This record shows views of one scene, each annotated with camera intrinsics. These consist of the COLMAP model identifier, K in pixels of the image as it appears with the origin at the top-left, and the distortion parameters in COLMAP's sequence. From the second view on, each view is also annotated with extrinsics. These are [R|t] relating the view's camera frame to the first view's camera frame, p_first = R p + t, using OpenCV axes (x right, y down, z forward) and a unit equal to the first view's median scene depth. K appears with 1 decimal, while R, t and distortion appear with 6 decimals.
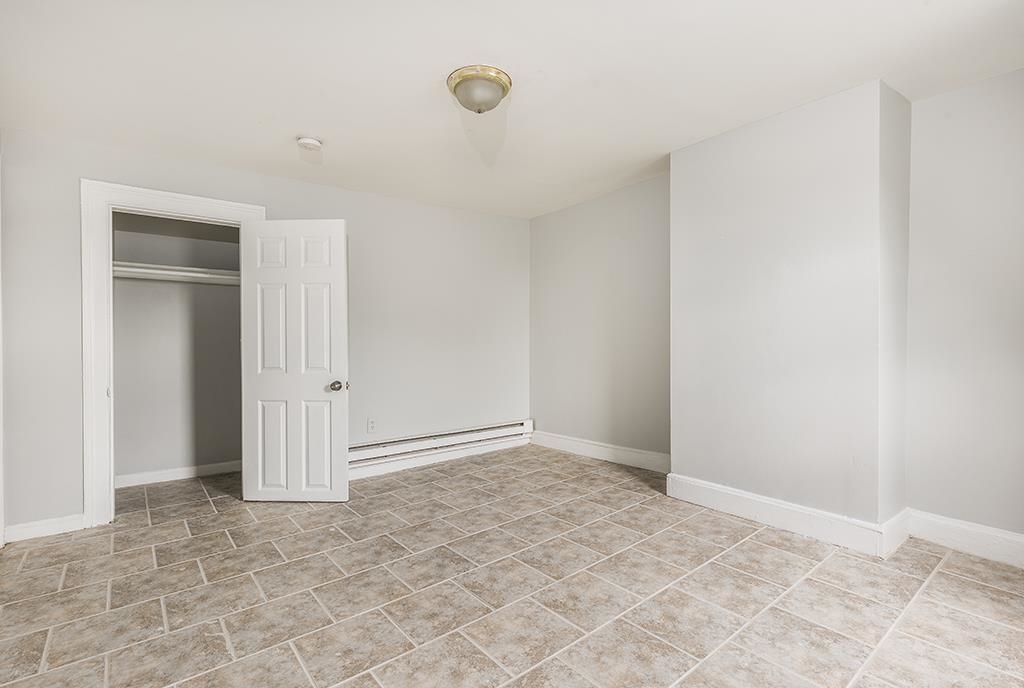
lens RADIAL K [[470.7, 0, 507.1], [0, 470.7, 351.6], [0, 0, 1]] dist [0.000723, 0.000238]
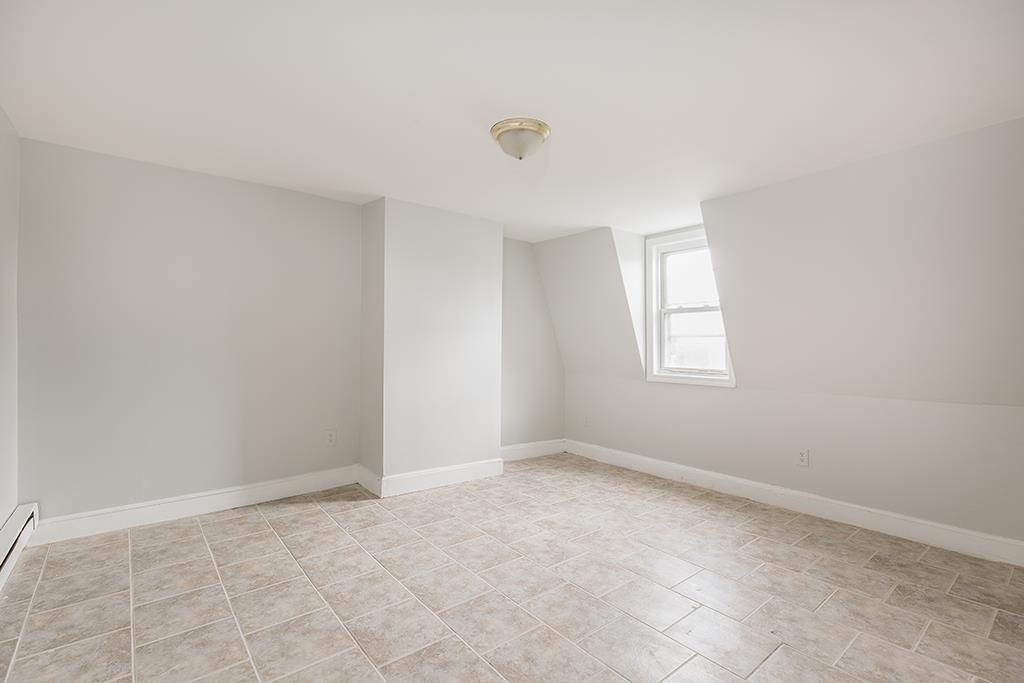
lens RADIAL K [[470.7, 0, 508.0], [0, 470.7, 339.5], [0, 0, 1]] dist [0.000723, 0.000238]
pose [[0.006526, 0.017572, 0.999824, -0.750602], [0.010305, 0.999791, -0.017639, -0.045570], [-0.999926, 0.010418, 0.006343, 0.662038]]
